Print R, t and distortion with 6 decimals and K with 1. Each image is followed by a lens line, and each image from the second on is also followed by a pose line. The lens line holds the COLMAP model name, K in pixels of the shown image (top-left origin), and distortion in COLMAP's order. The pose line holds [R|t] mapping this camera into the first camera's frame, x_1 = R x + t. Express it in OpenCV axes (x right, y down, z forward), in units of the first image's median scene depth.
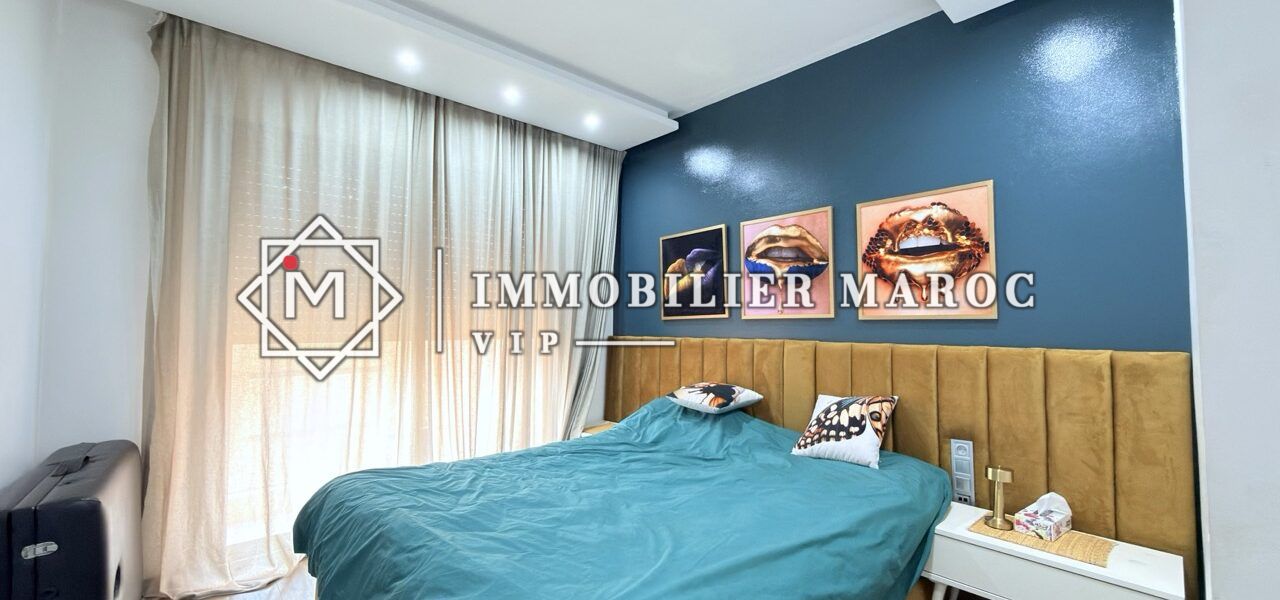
lens RADIAL K [[507.2, 0, 637.6], [0, 507.2, 303.7], [0, 0, 1]] dist [0.000859, 0.000253]
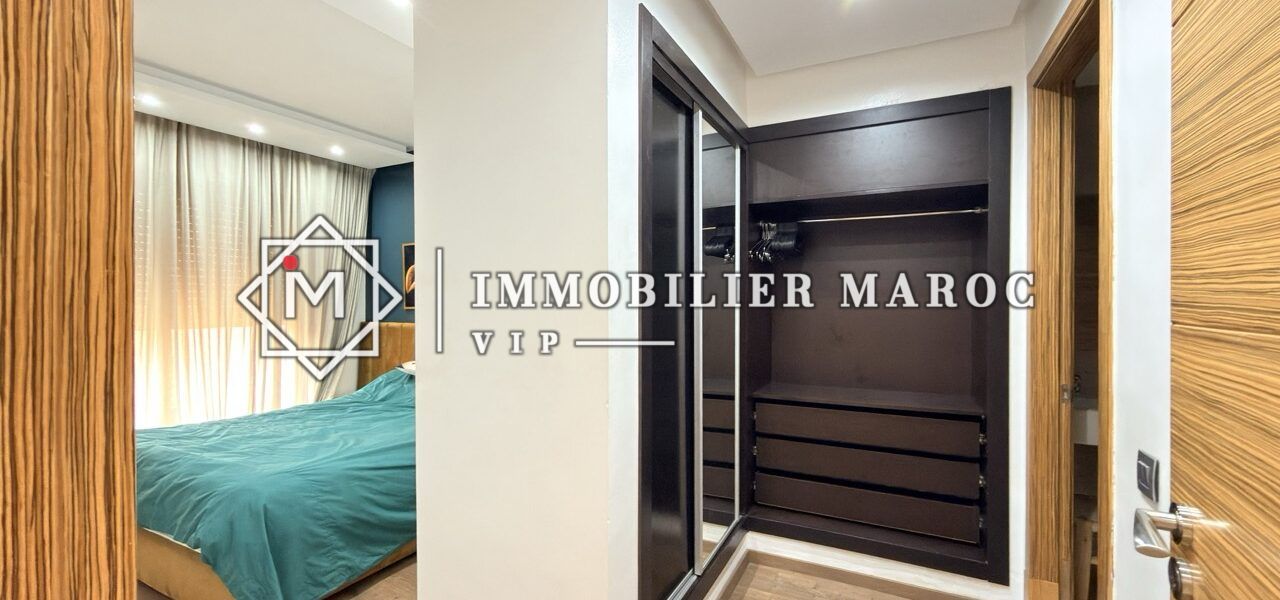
lens RADIAL K [[507.2, 0, 637.6], [0, 507.2, 303.7], [0, 0, 1]] dist [0.000859, 0.000253]
pose [[0.936202, -0.001884, 0.351458, 0.174099], [-0.013841, 0.999012, 0.042225, -0.051505], [-0.351190, -0.044396, 0.935251, -0.462436]]
